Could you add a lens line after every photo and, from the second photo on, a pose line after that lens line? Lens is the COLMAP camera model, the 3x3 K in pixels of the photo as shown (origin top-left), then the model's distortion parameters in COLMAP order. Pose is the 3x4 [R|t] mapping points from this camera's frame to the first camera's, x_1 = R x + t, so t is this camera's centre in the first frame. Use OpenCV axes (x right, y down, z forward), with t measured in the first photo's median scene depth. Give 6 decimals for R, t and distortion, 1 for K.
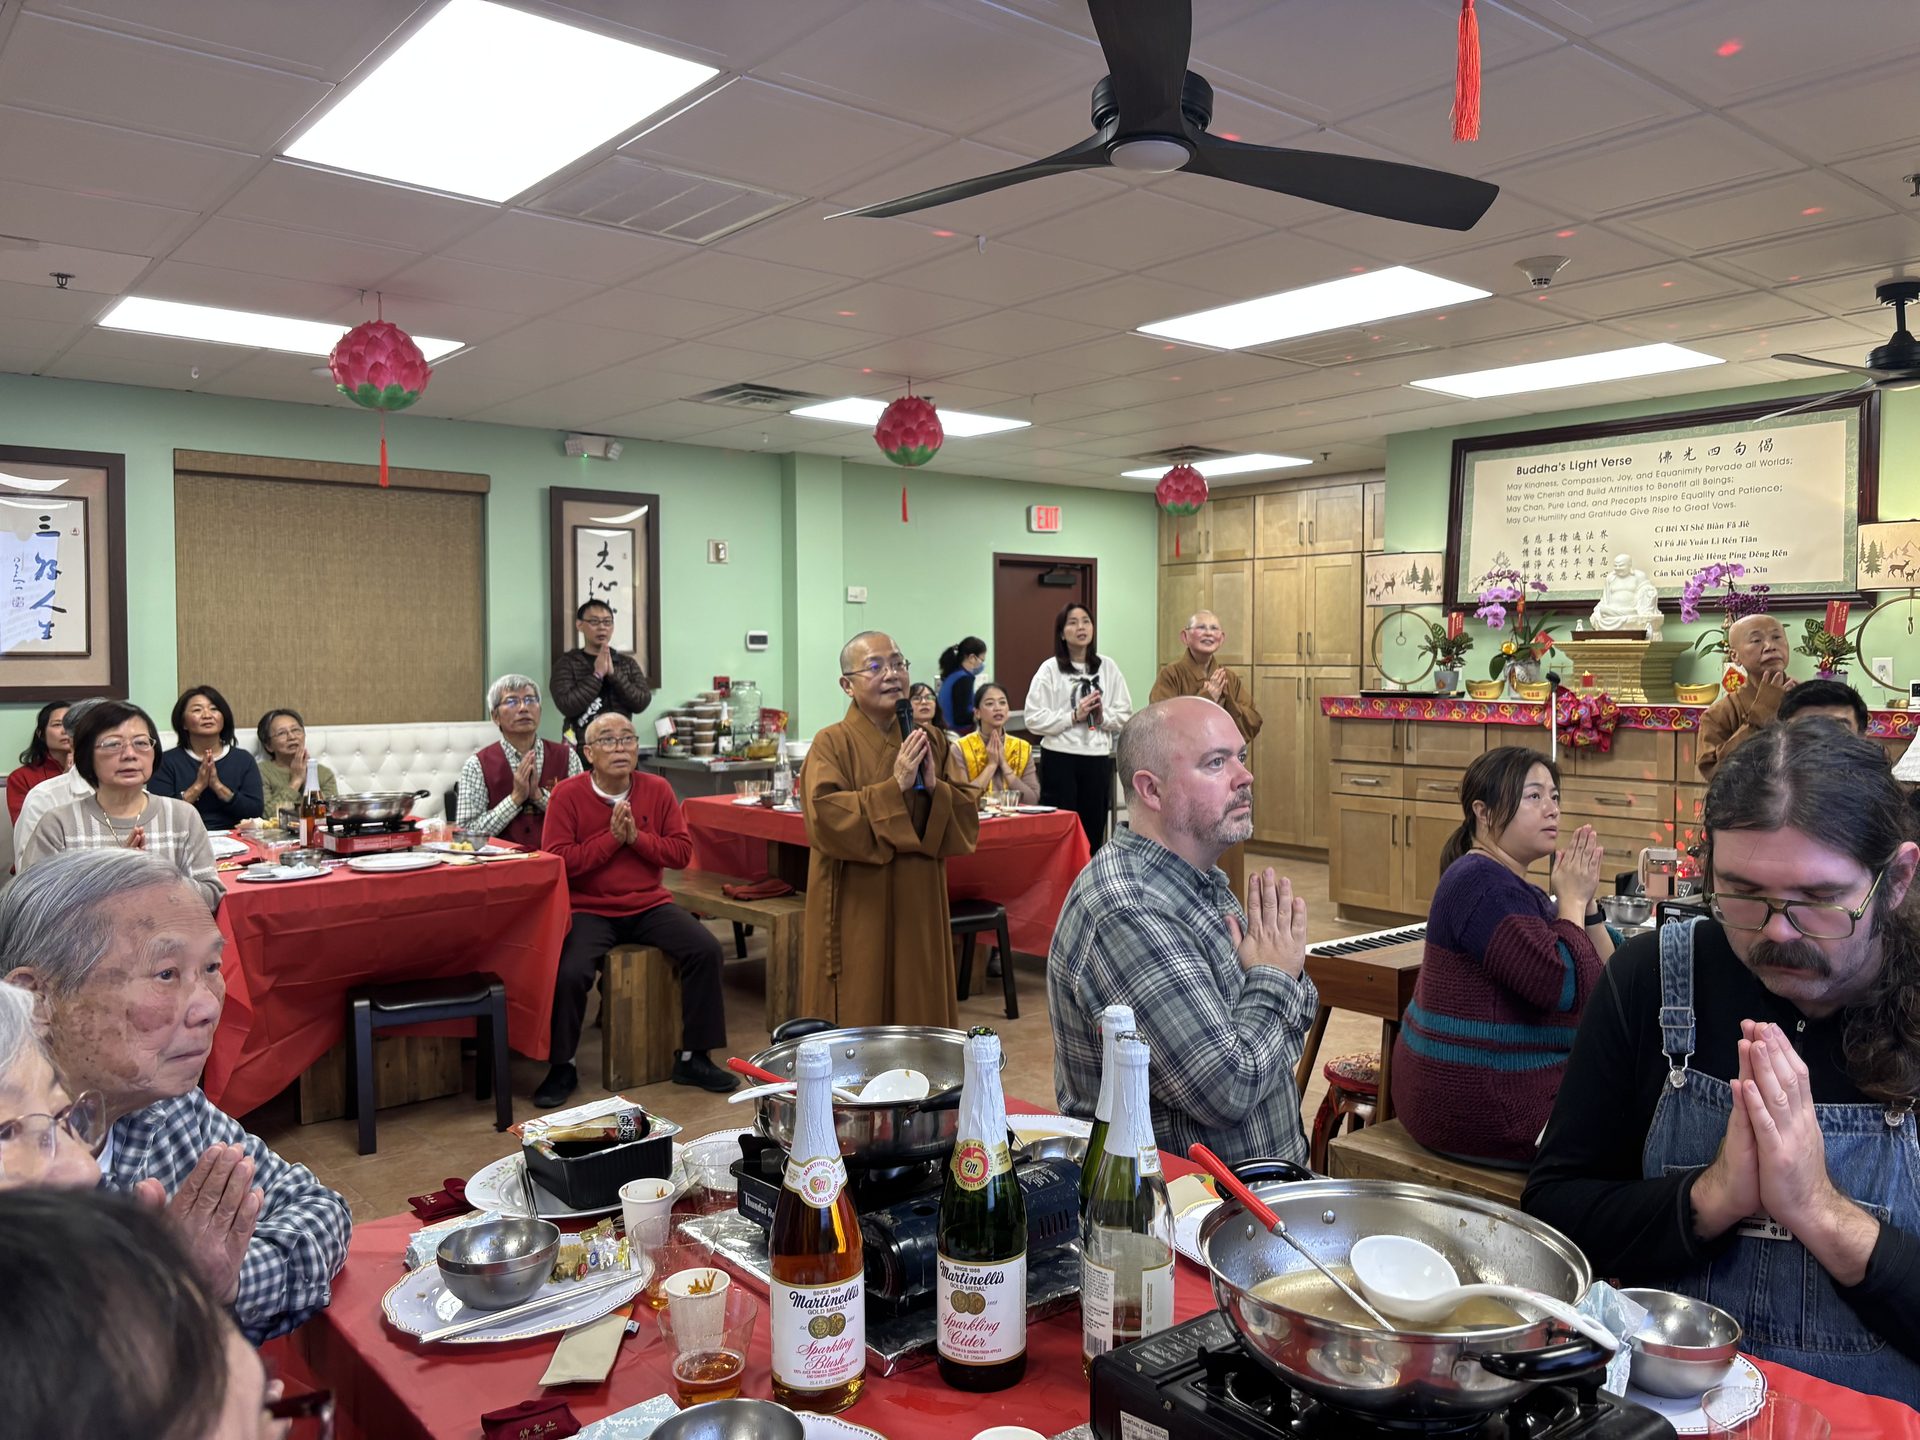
lens RADIAL K [[1474.3, 0, 969.6], [0, 1474.3, 694.6], [0, 0, 1]] dist [0.116548, -0.182828]
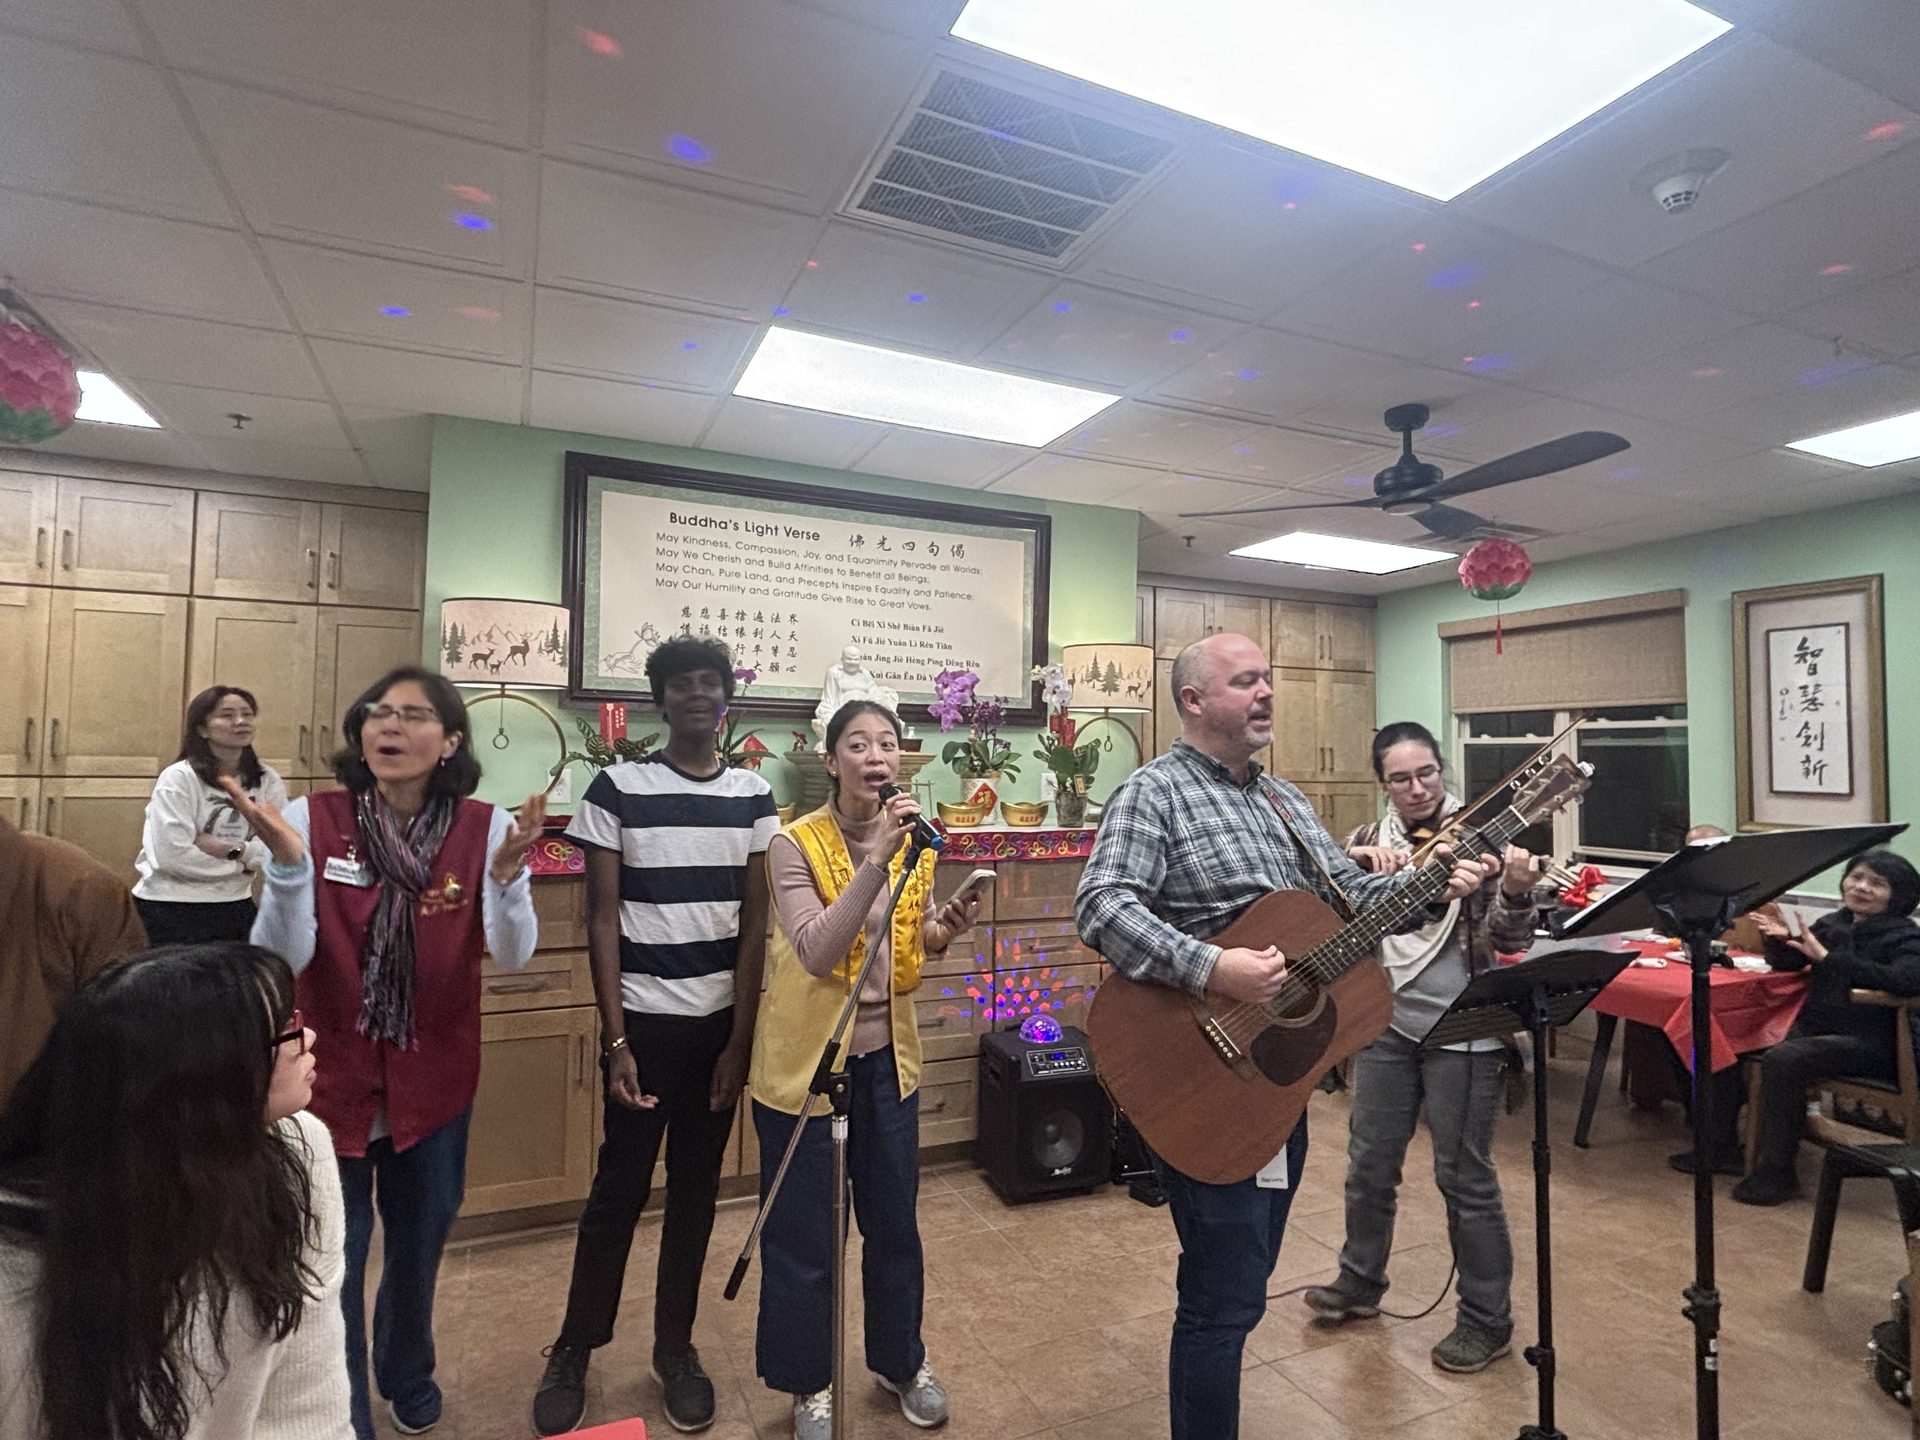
lens RADIAL K [[982.0, 0, 960.3], [0, 982.0, 715.7], [0, 0, 1]] dist [0.024182, -0.016777]
pose [[0.279914, 0.053180, 0.958551, -0.057643], [0.012717, 0.998172, -0.059091, -0.022048], [-0.959941, 0.028730, 0.278726, 0.757629]]
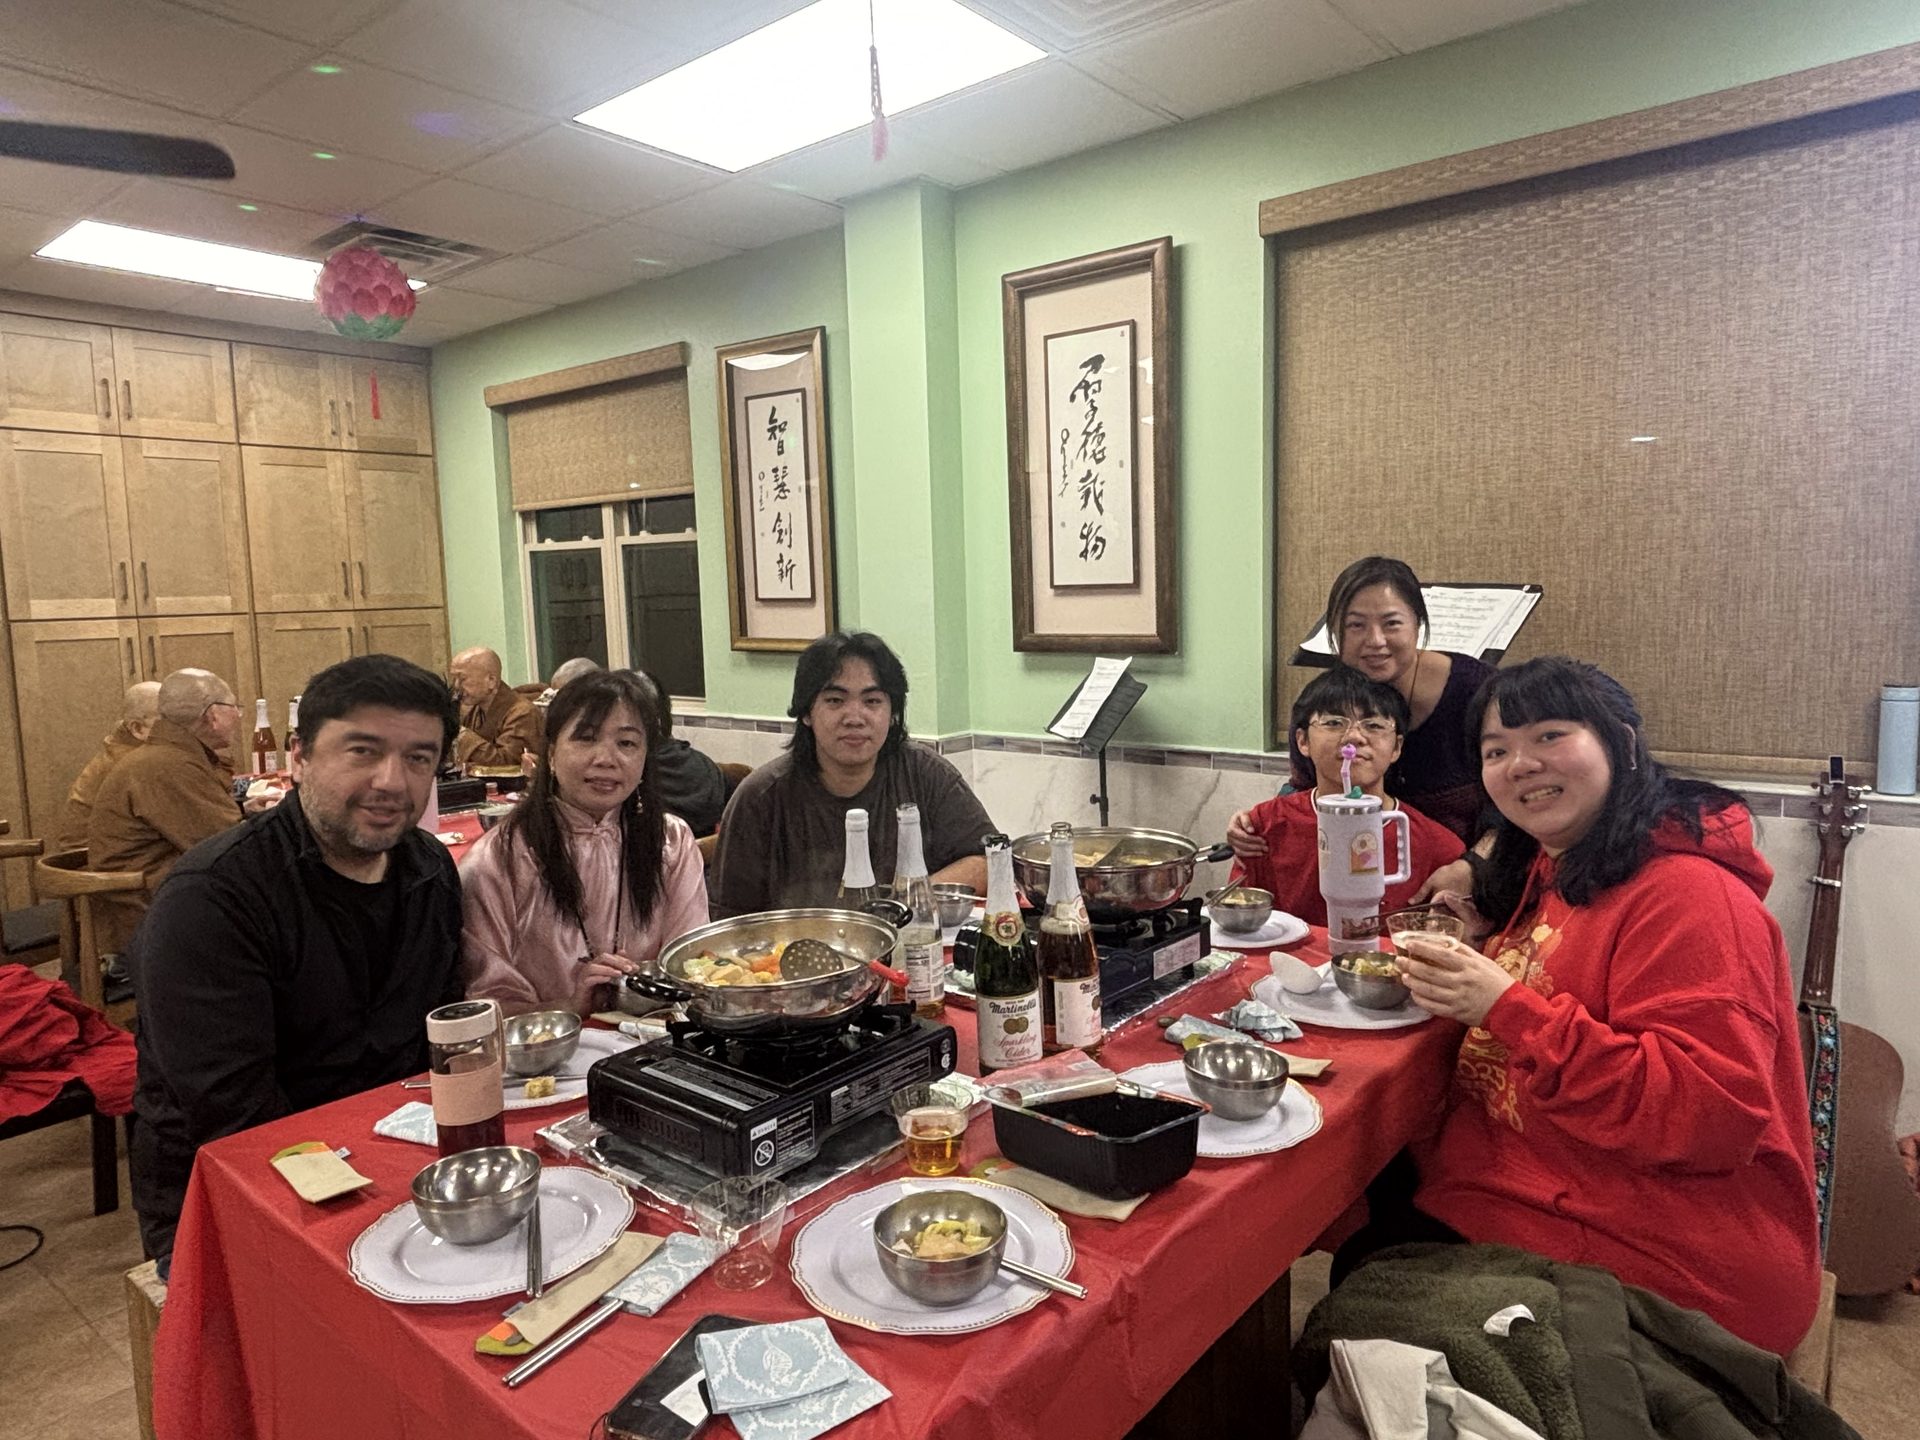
lens RADIAL K [[1196.3, 0, 957.4], [0, 1196.3, 699.8], [0, 0, 1]] dist [-0.007682, -0.003268]
pose [[-0.182510, -0.086456, 0.979395, 0.058853], [0.053132, 0.993804, 0.097629, -0.007918], [-0.981767, 0.069856, -0.176786, 0.449883]]
